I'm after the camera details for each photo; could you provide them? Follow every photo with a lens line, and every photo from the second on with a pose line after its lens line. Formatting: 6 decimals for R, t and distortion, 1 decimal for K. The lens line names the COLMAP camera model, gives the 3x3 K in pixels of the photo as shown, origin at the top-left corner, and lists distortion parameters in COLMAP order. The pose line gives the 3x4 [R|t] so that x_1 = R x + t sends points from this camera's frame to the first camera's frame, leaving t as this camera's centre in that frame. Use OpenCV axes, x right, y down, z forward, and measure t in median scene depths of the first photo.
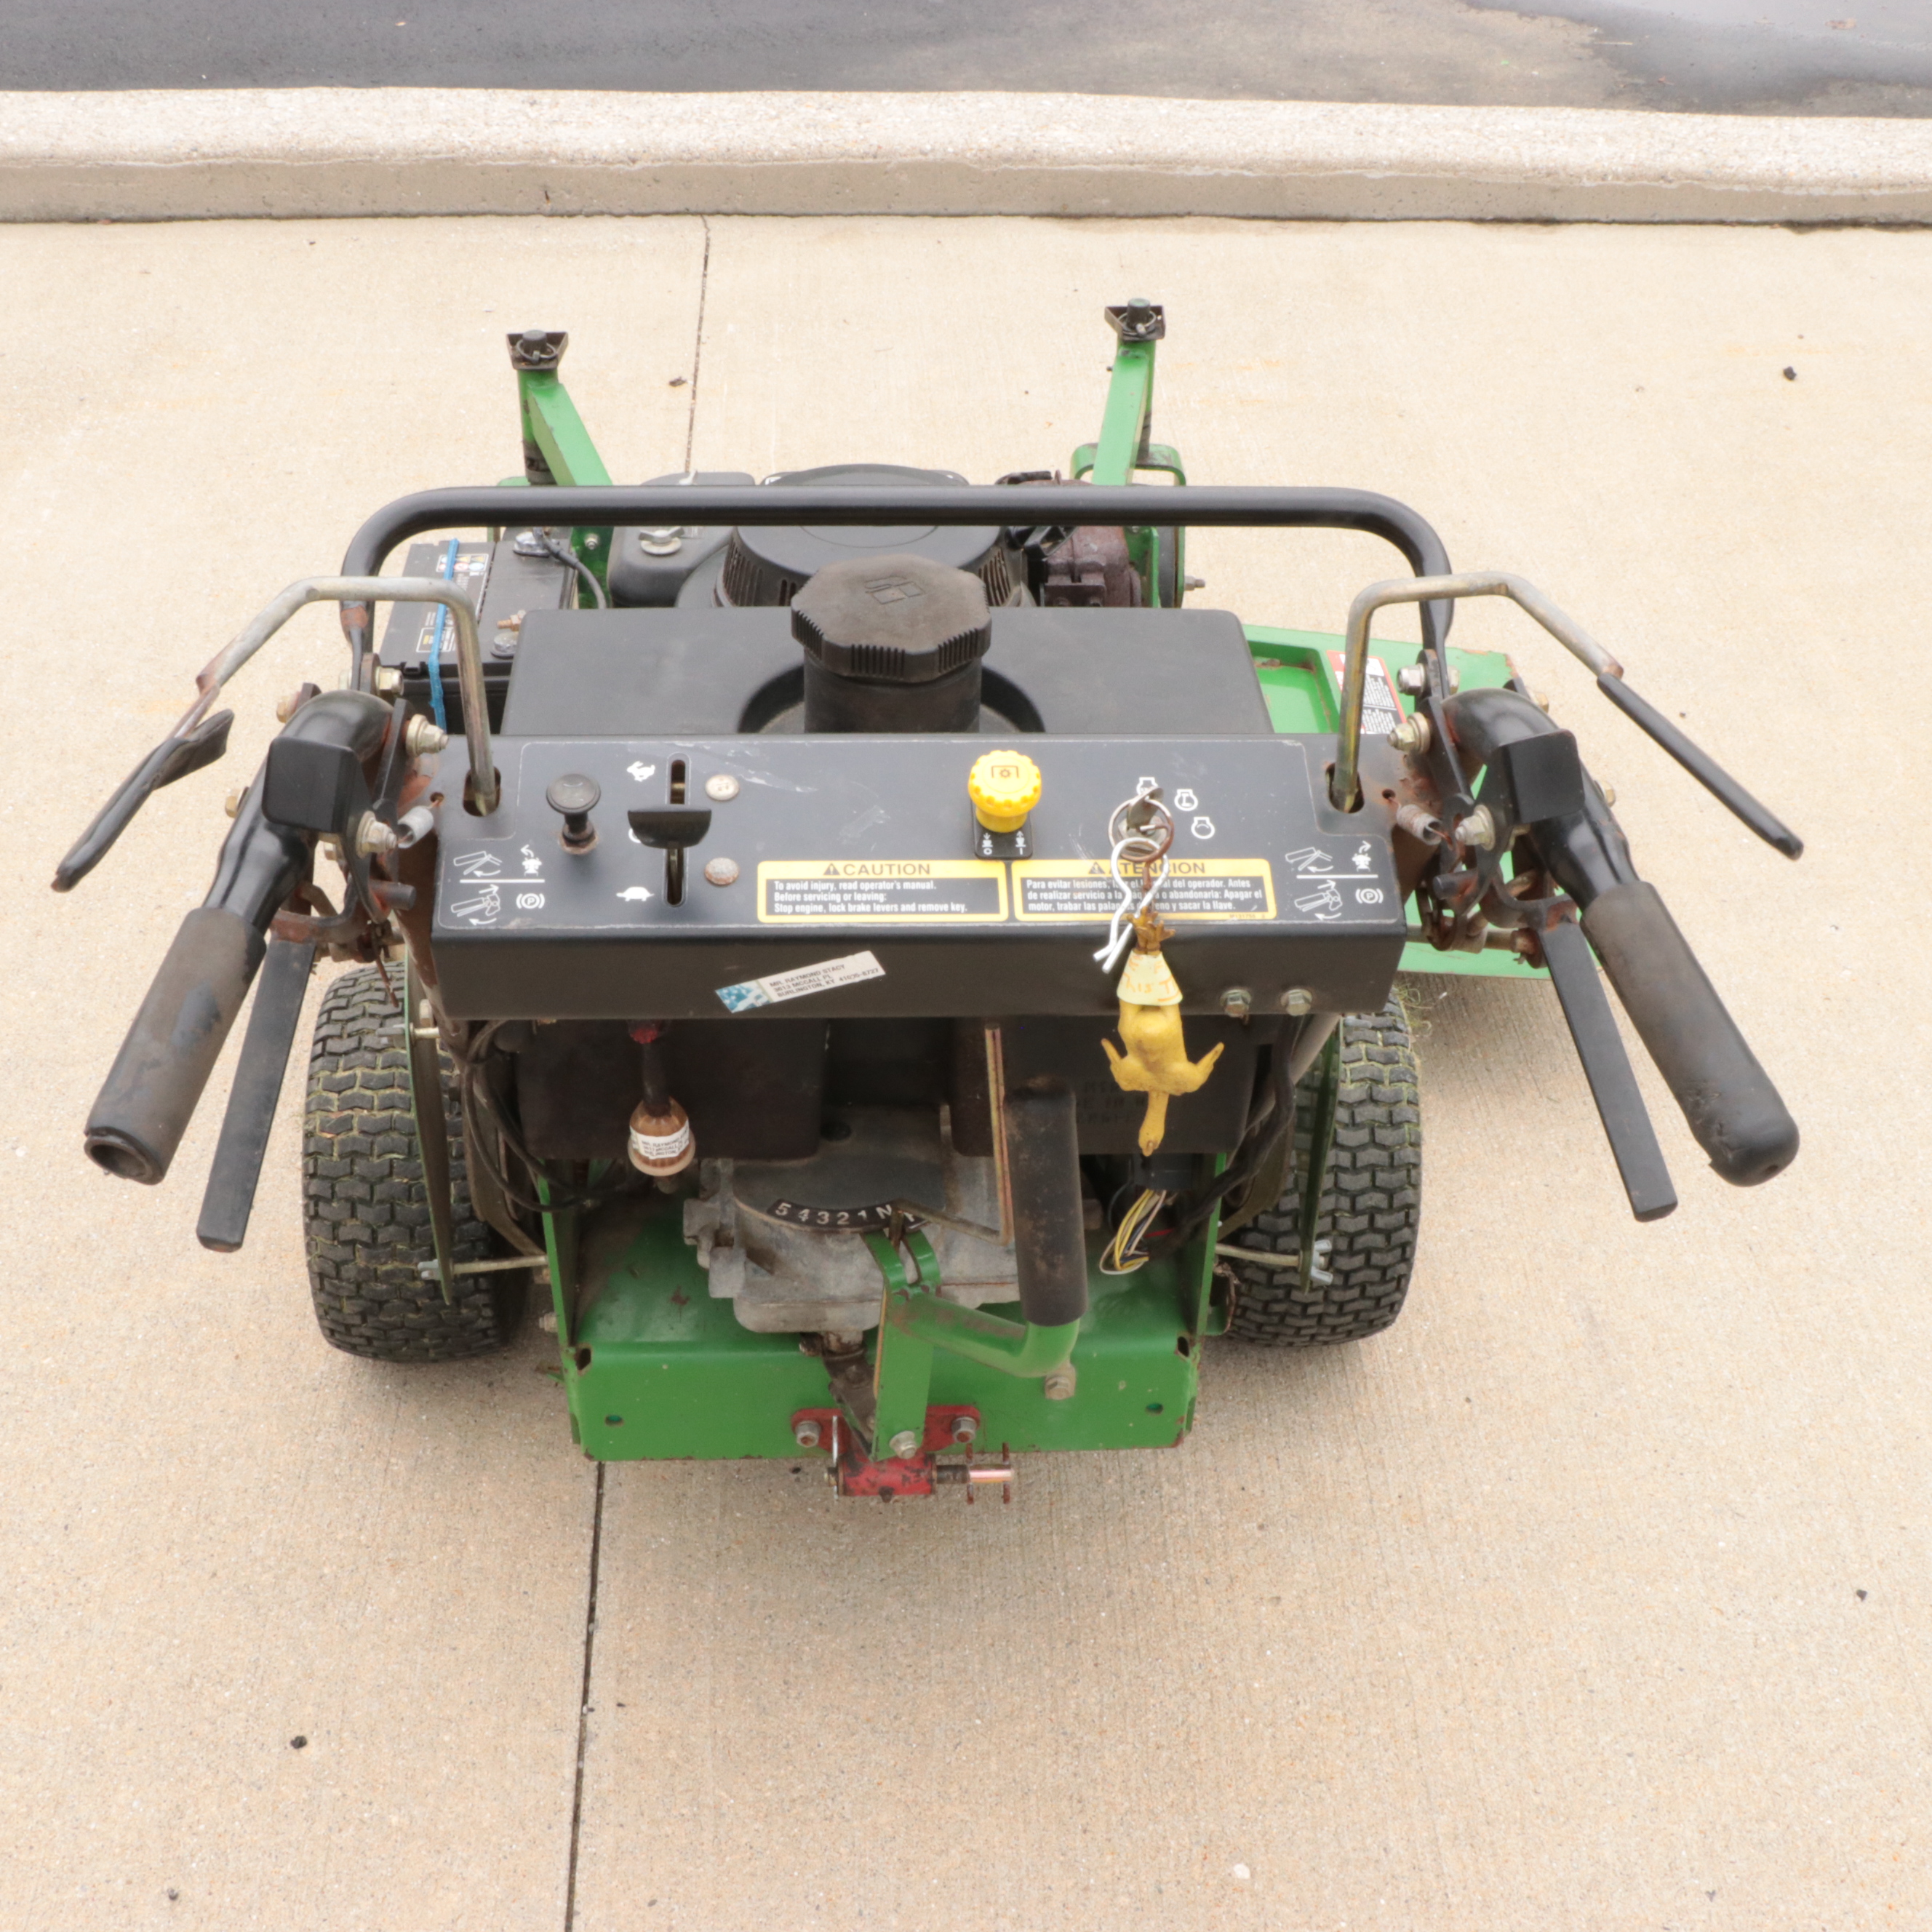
lens RADIAL K [[2374.8, 0, 966.0], [0, 2374.8, 966.0], [0, 0, 1]] dist [-0.166115, 0.122961]
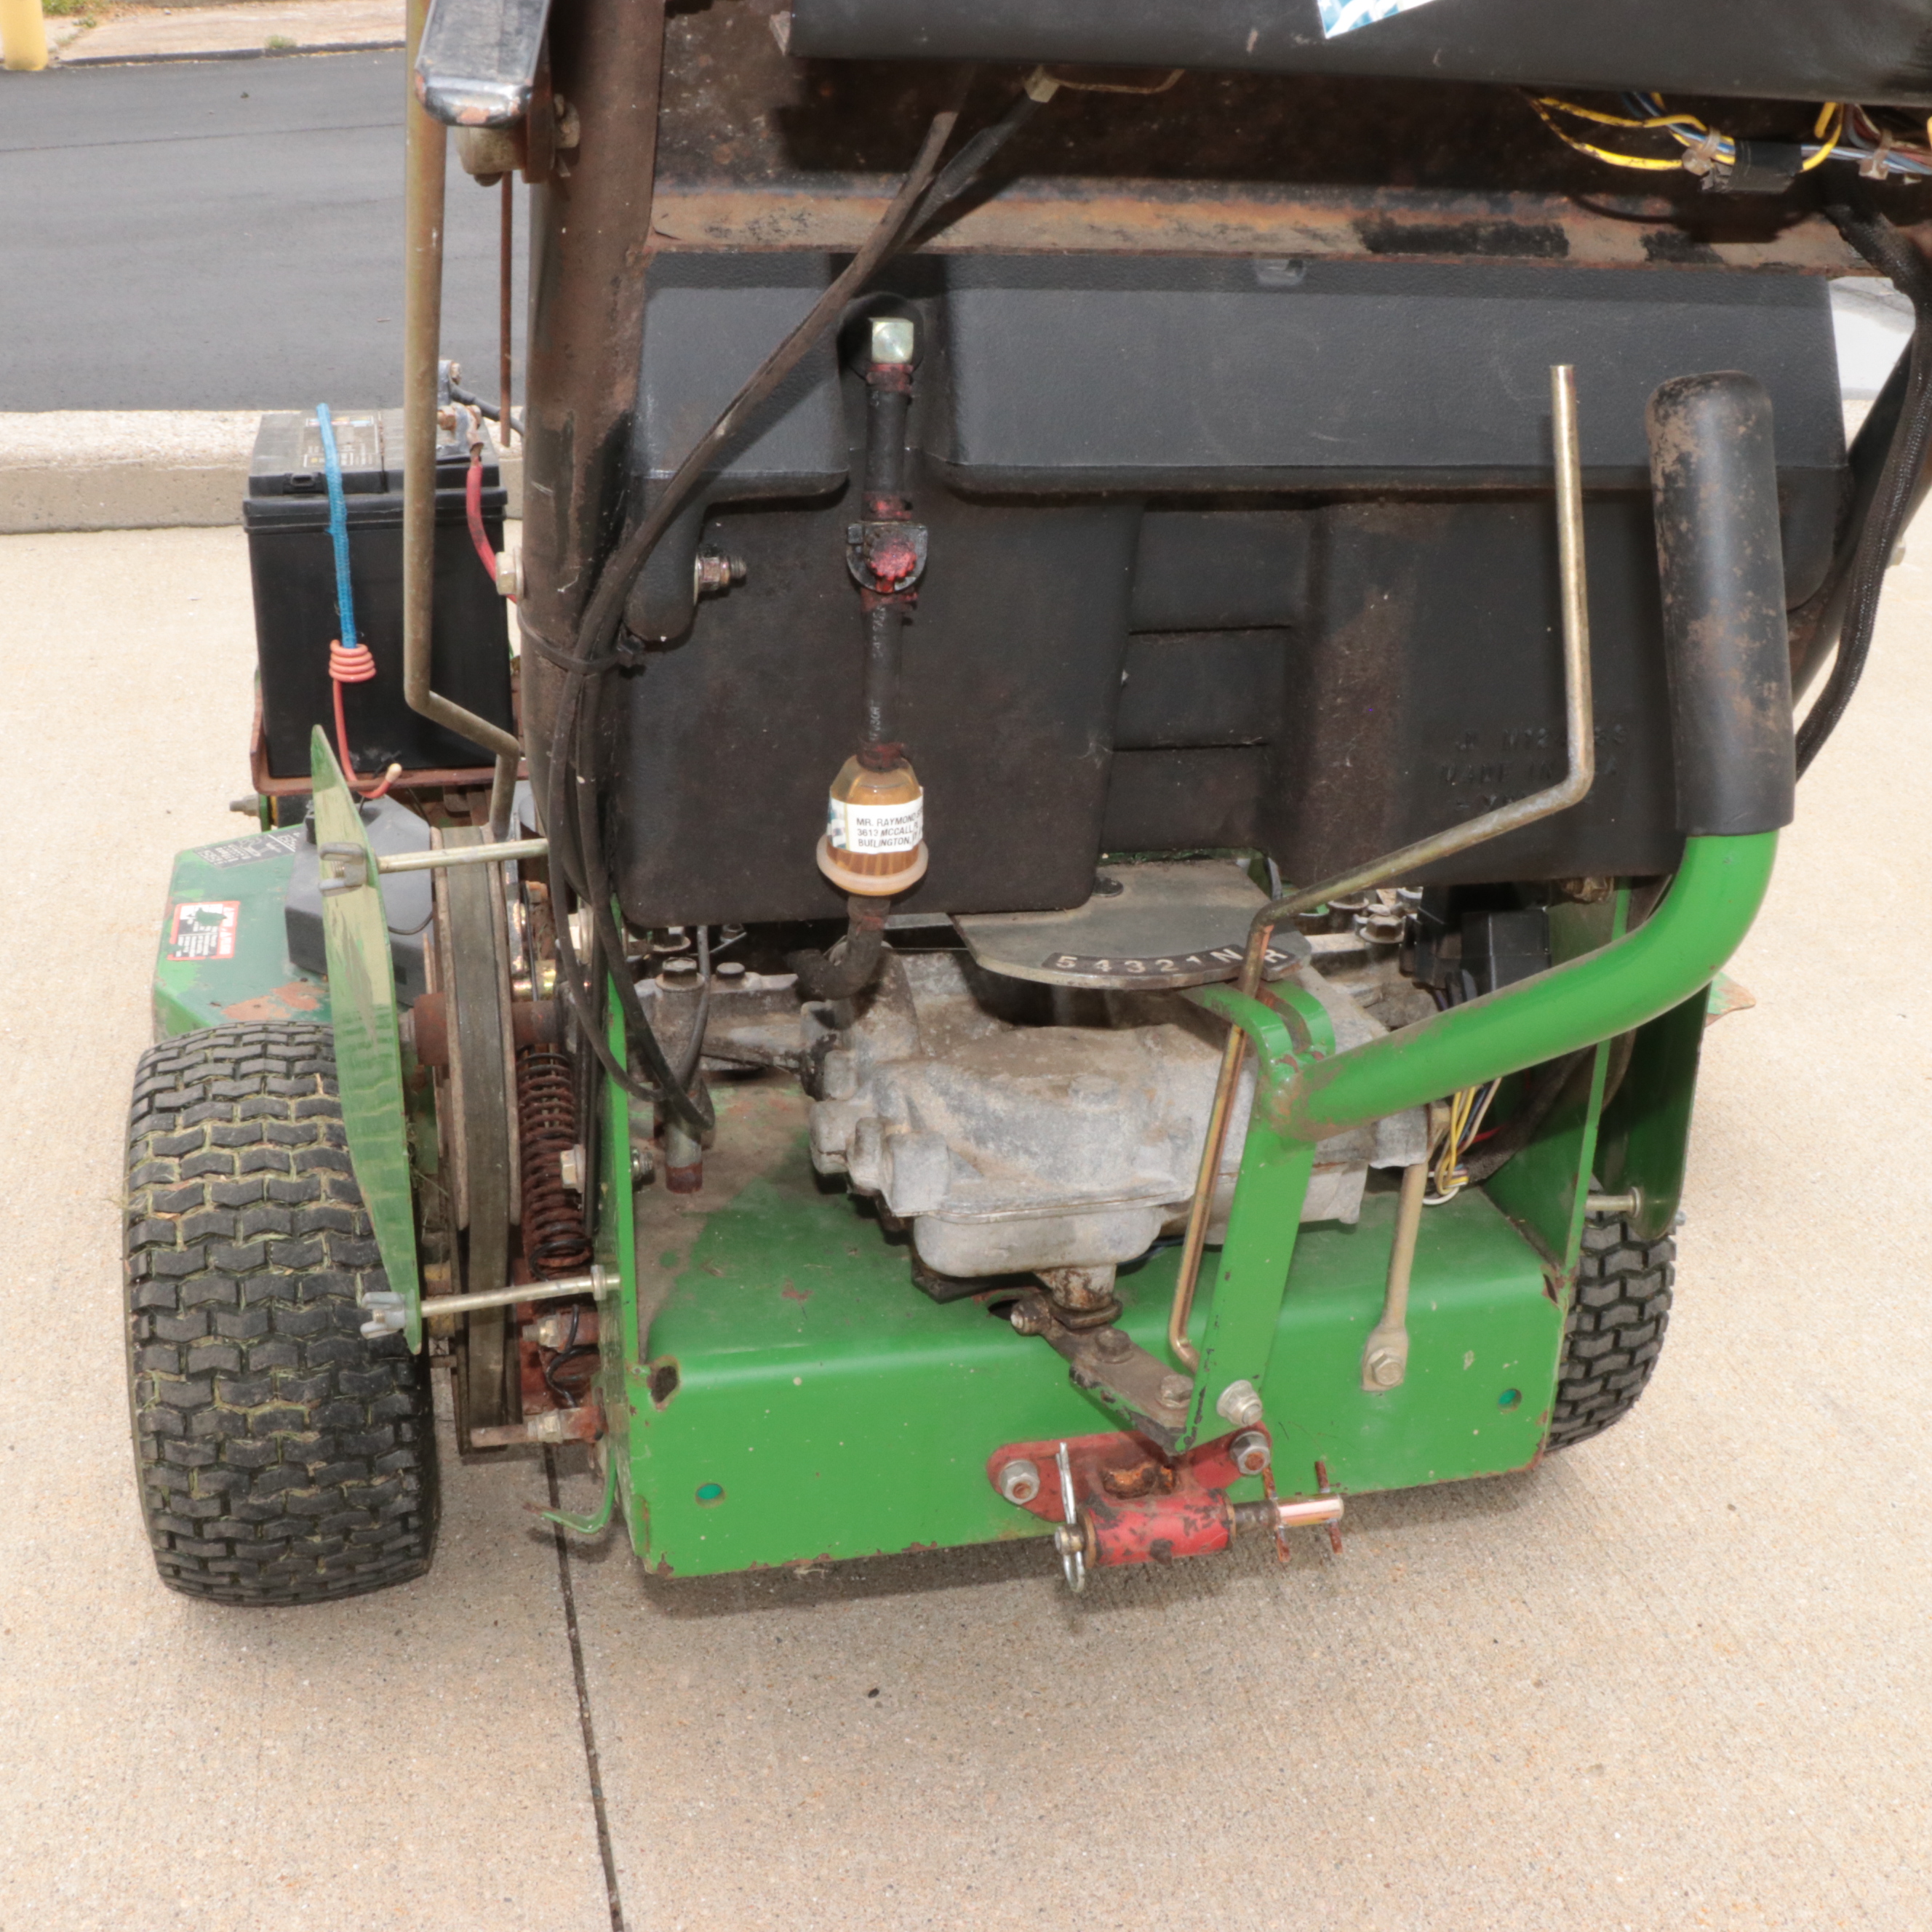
lens RADIAL K [[2374.8, 0, 966.0], [0, 2374.8, 966.0], [0, 0, 1]] dist [-0.166115, 0.122961]
pose [[0.983478, -0.067622, 0.167925, -0.152860], [0.106638, 0.965996, -0.235543, 0.182142], [-0.146287, 0.249559, 0.957246, 0.309644]]
